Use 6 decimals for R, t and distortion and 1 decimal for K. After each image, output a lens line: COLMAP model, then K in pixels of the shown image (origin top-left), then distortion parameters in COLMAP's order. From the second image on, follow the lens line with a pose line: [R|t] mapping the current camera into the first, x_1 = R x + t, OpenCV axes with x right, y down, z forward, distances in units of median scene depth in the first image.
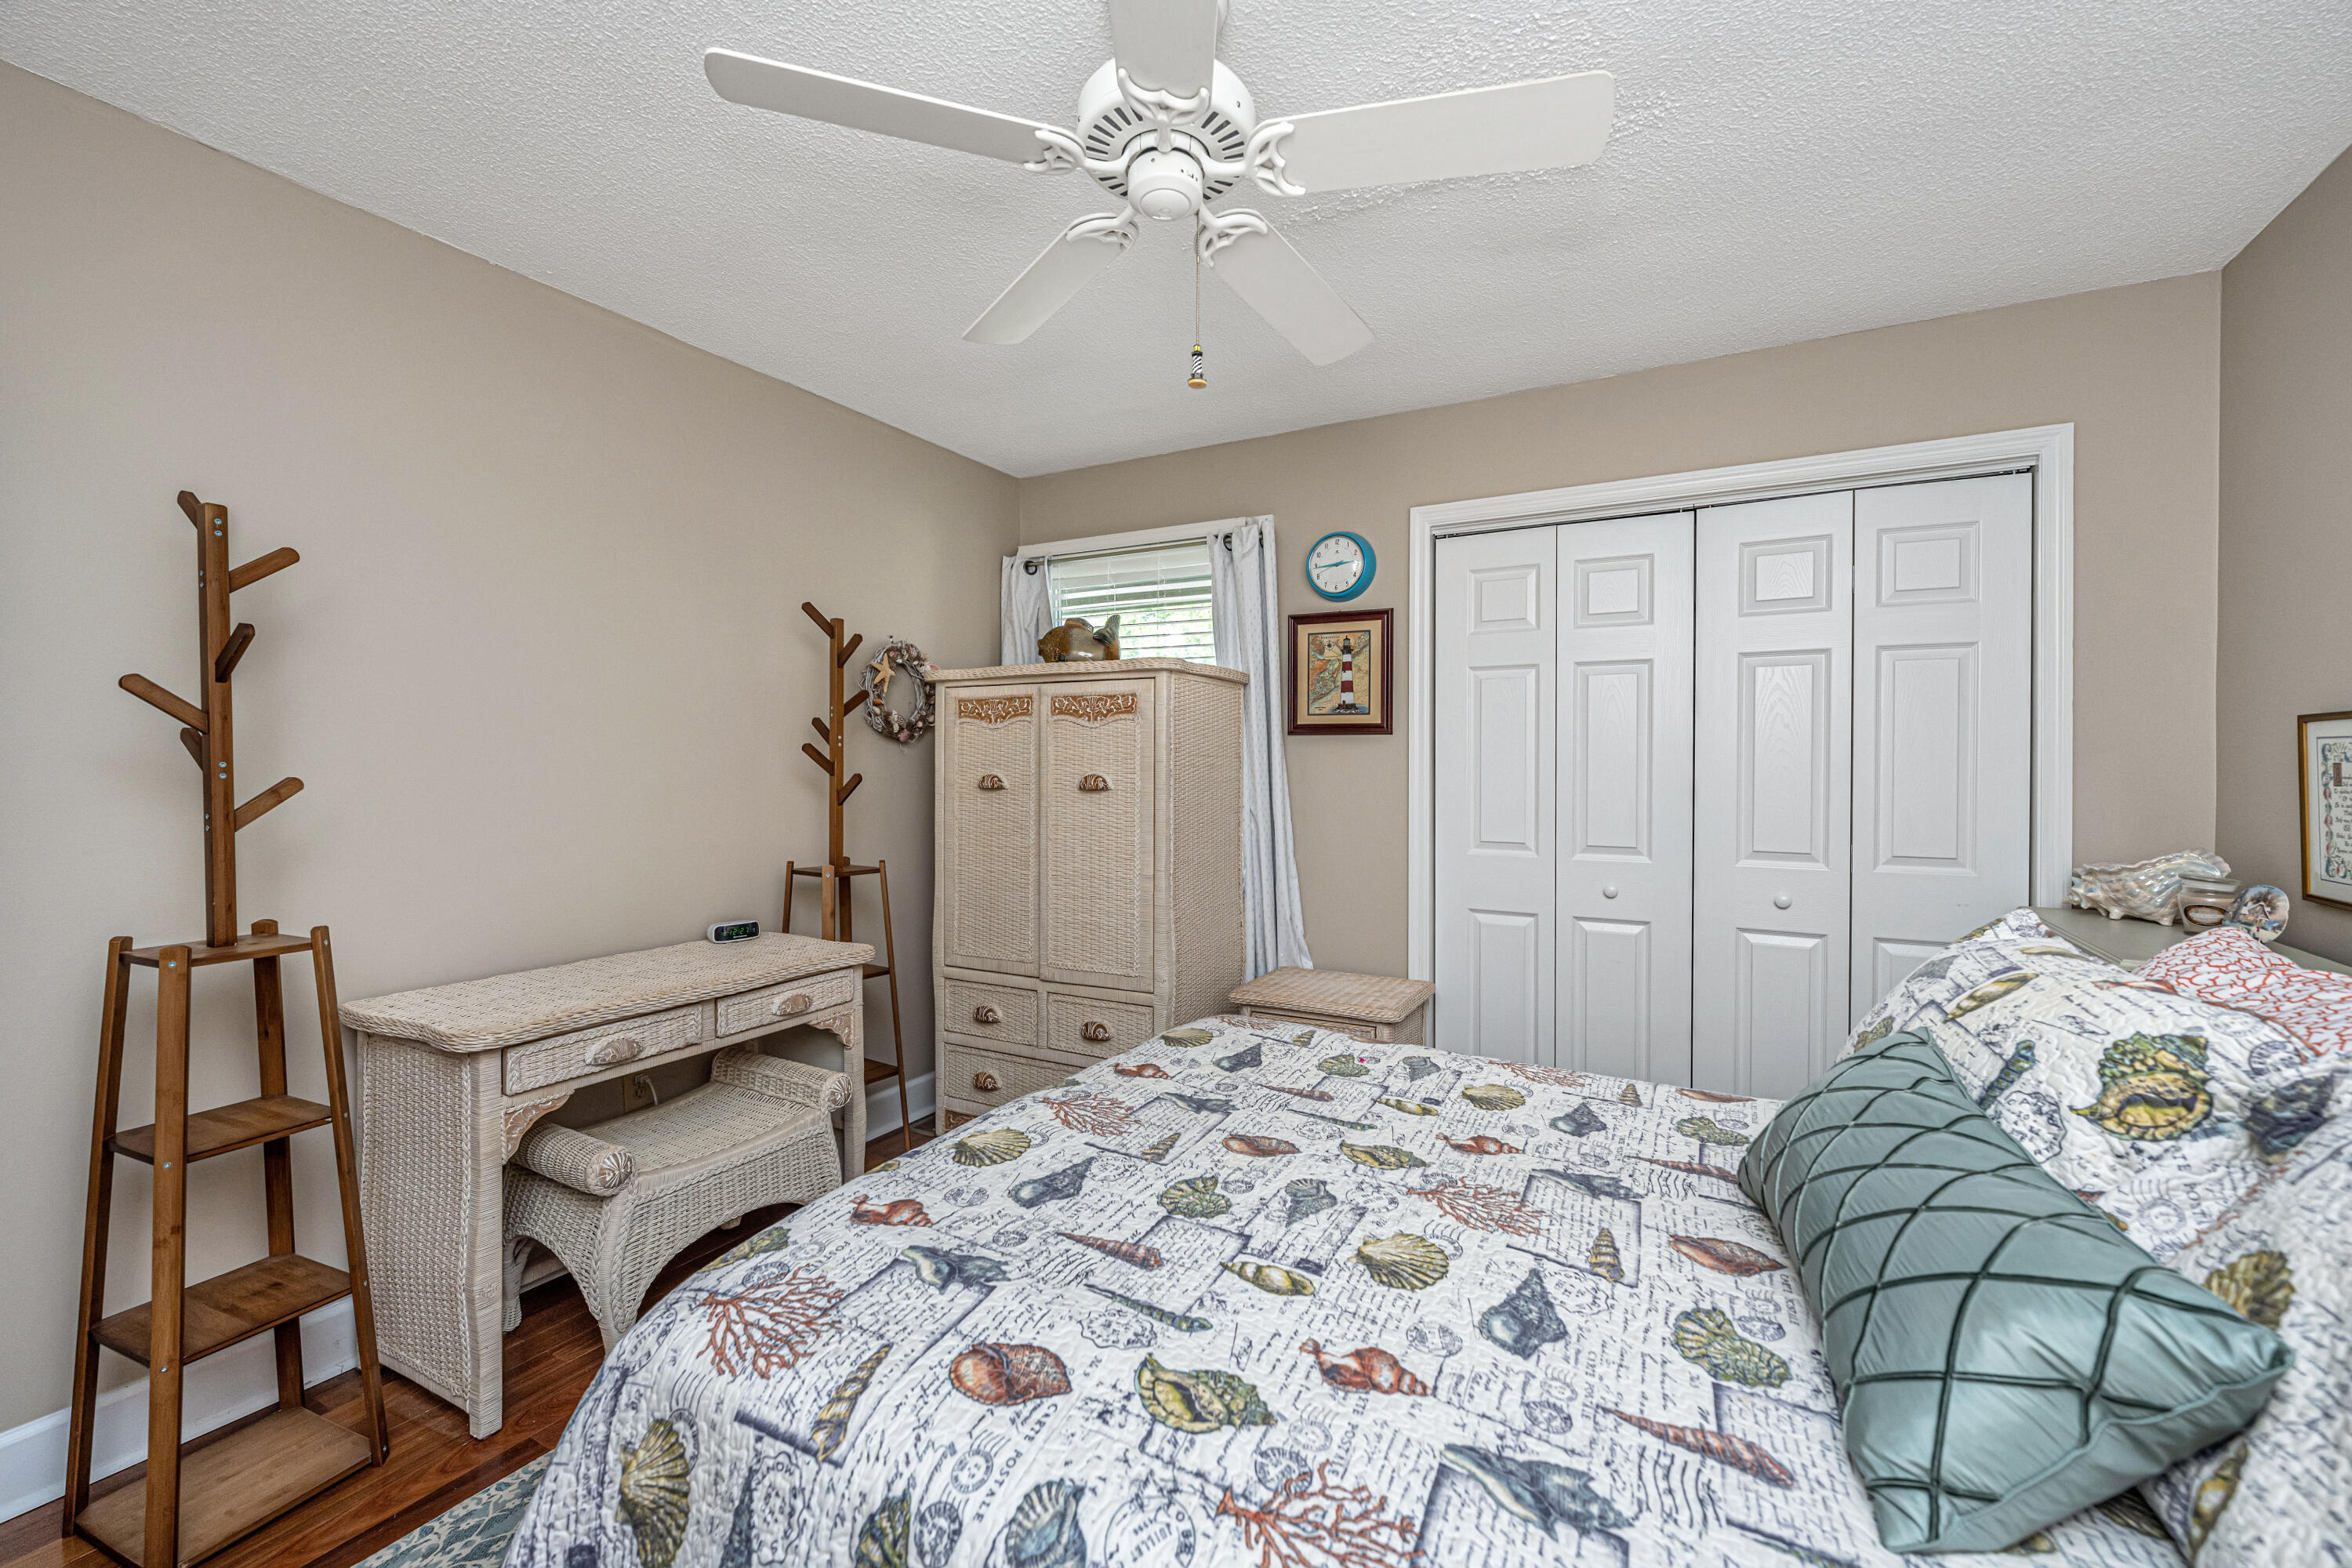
lens RADIAL K [[950.9, 0, 1151.3], [0, 950.9, 776.9], [0, 0, 1]] dist [-0.002217, -0.000185]
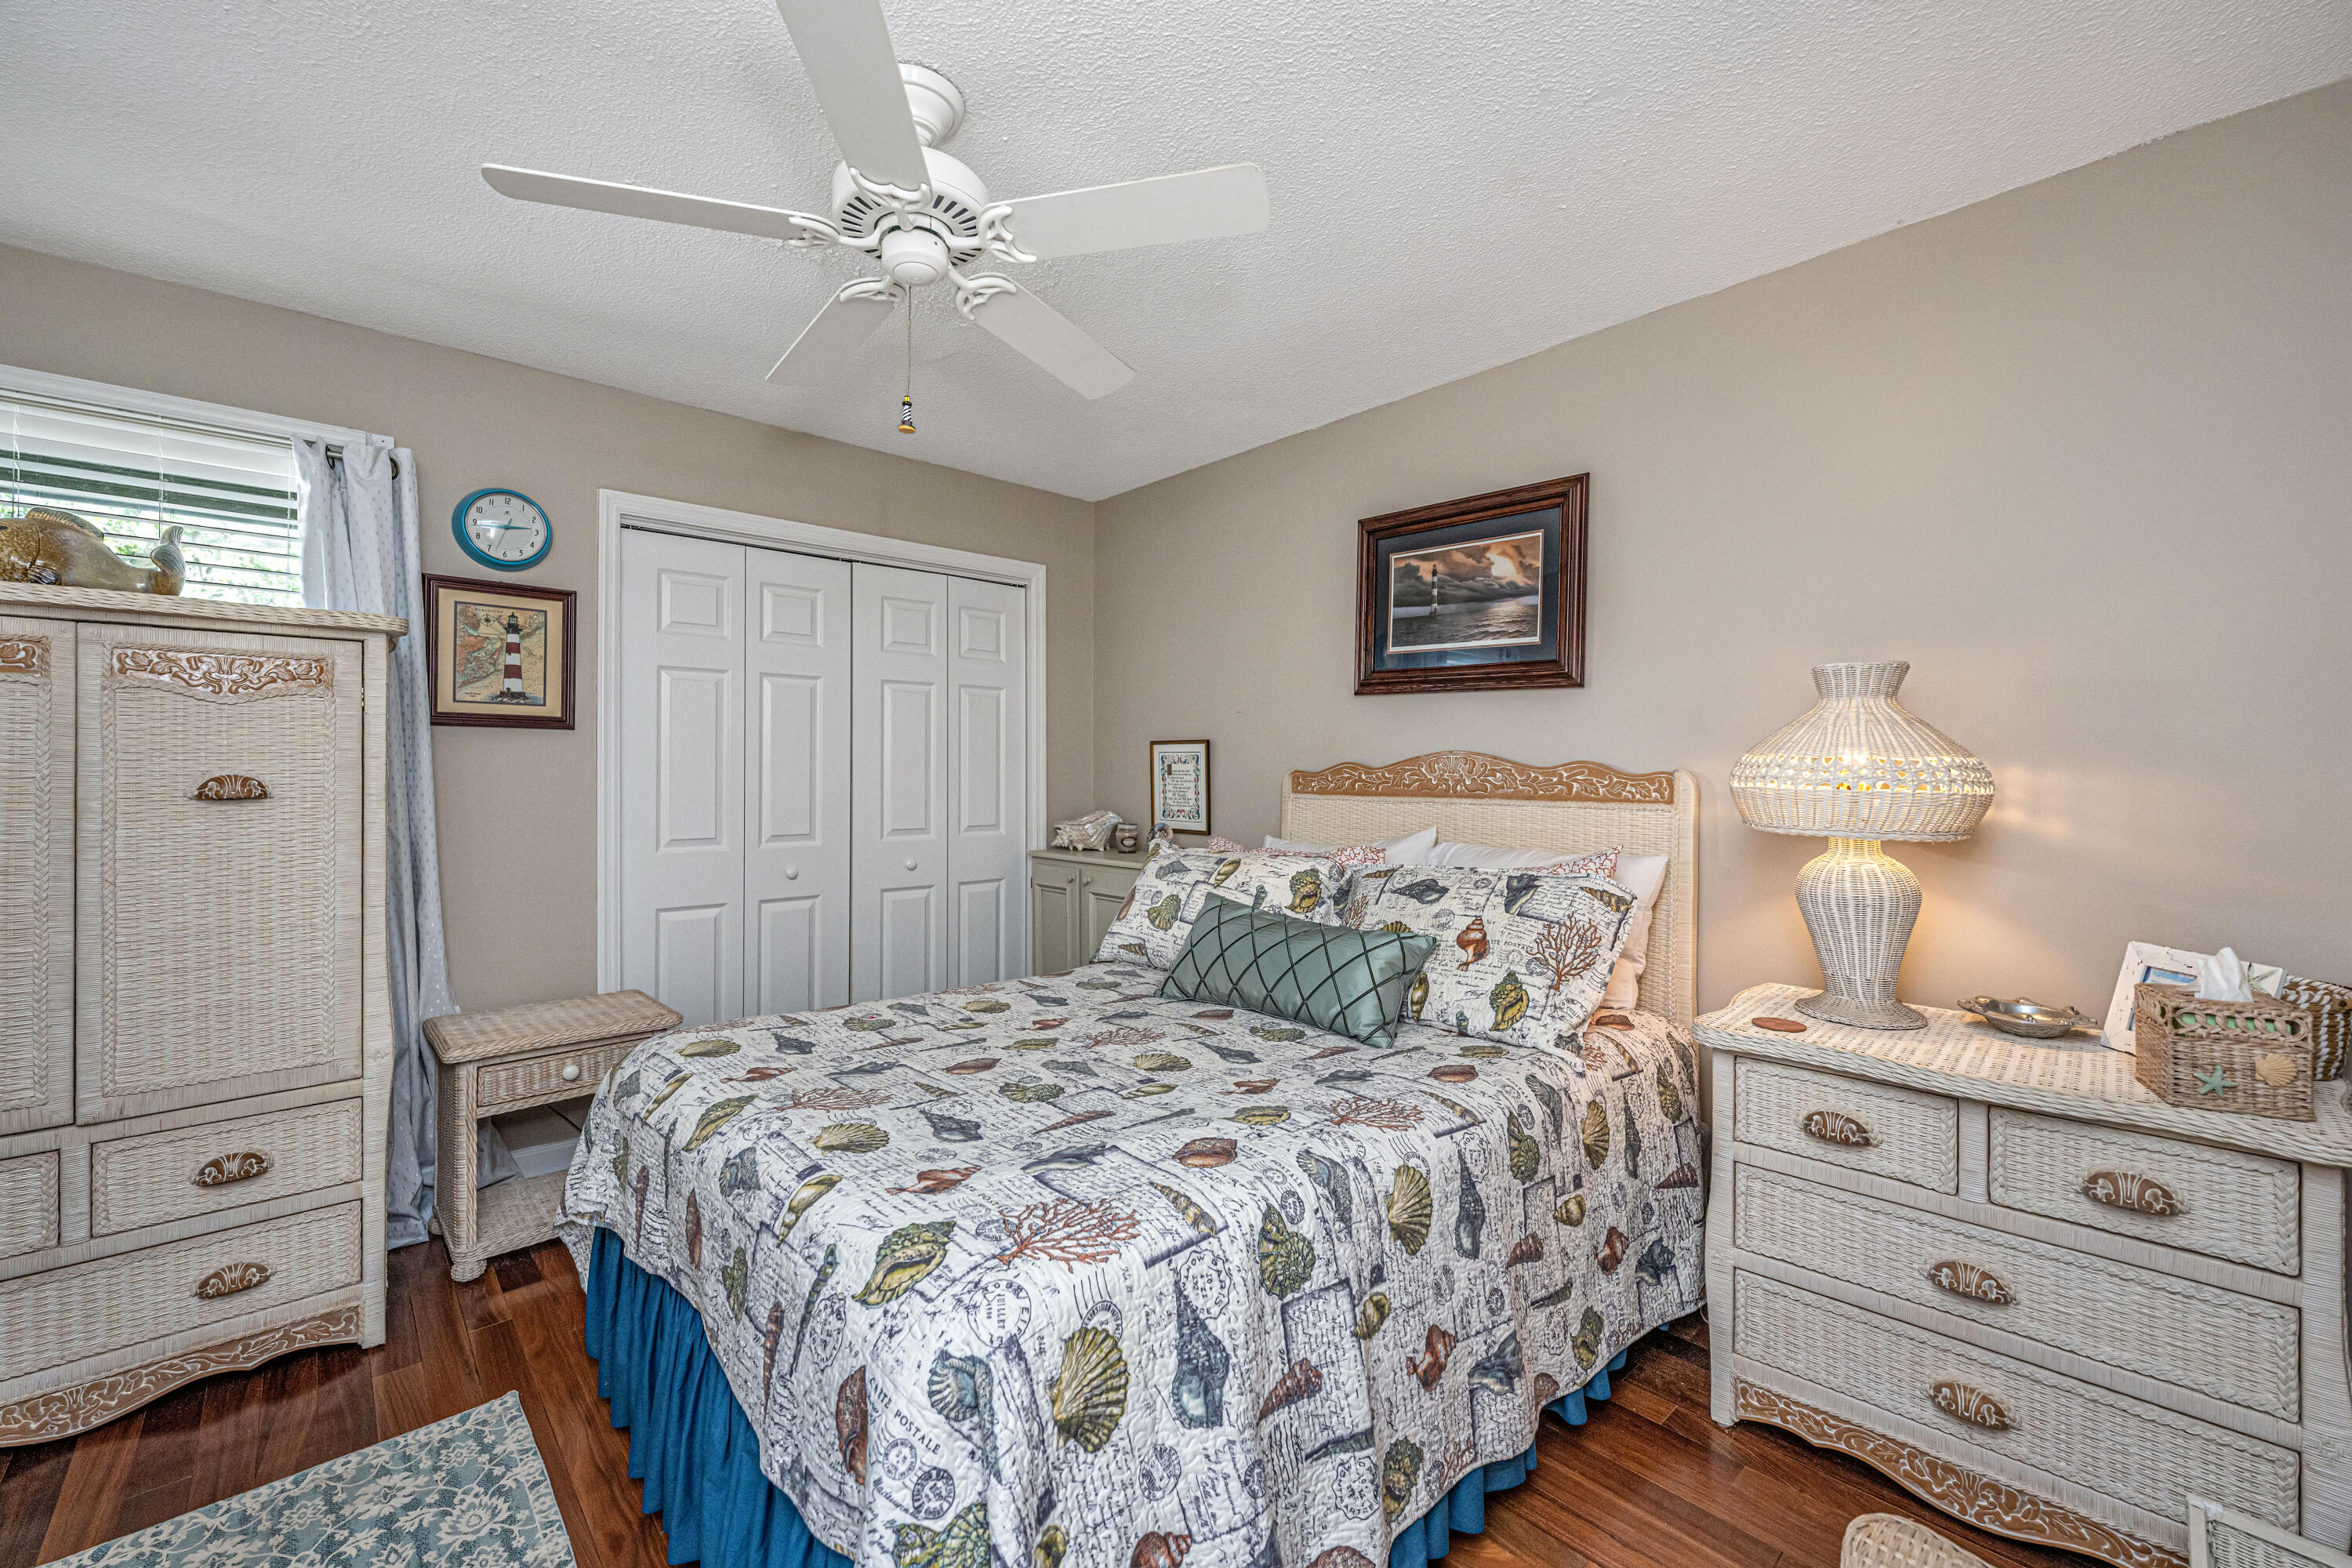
lens RADIAL K [[950.1, 0, 1236.9], [0, 950.1, 766.0], [0, 0, 1]] dist [-0.014180, 0.000143]
pose [[0.287908, 0.003543, 0.957651, -0.962575], [0.010310, 0.999924, -0.006799, 0.006169], [-0.957602, 0.011831, 0.287850, 0.300901]]
